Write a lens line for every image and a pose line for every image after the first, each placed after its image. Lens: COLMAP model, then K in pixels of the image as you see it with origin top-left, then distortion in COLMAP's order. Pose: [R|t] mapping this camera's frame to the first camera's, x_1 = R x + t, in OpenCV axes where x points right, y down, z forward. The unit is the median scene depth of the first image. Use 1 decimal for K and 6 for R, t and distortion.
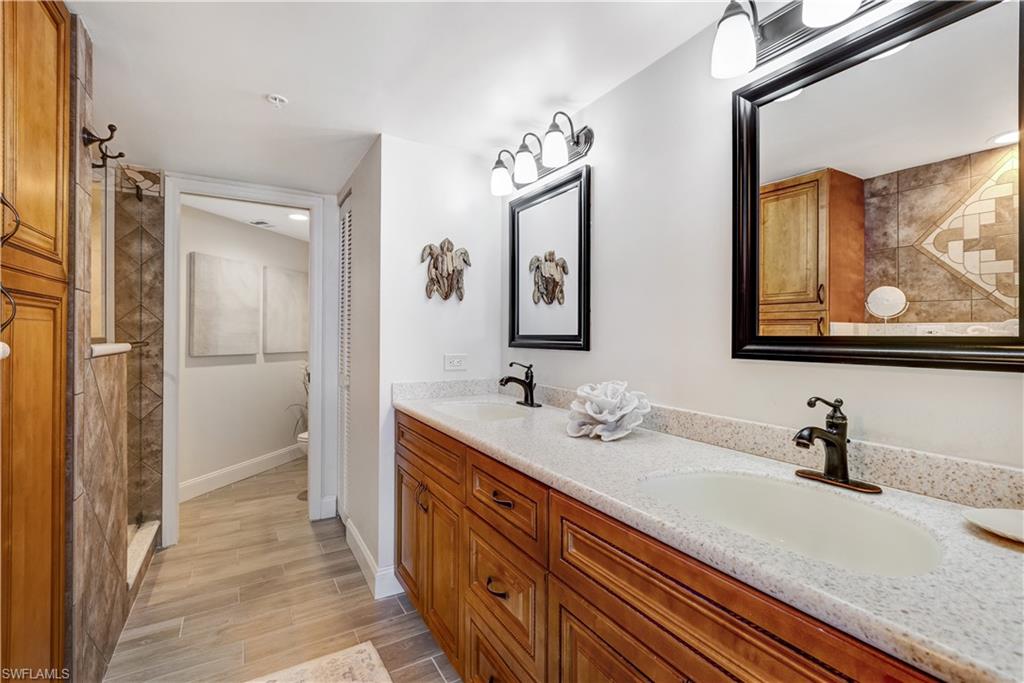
lens RADIAL K [[465.0, 0, 511.2], [0, 465.0, 342.2], [0, 0, 1]] dist [-0.000100, -0.000827]
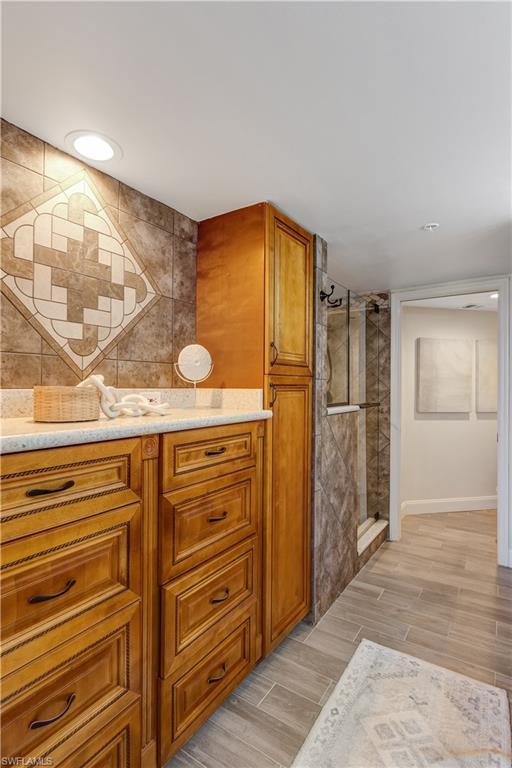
lens RADIAL K [[385.3, 0, 241.2], [0, 385.3, 391.2], [0, 0, 1]] dist [-0.001712, -0.000653]
pose [[0.414582, 0.008543, -0.909972, 0.192940], [-0.016331, 0.999865, 0.001946, -0.035512], [0.909865, 0.014054, 0.414666, 0.046578]]
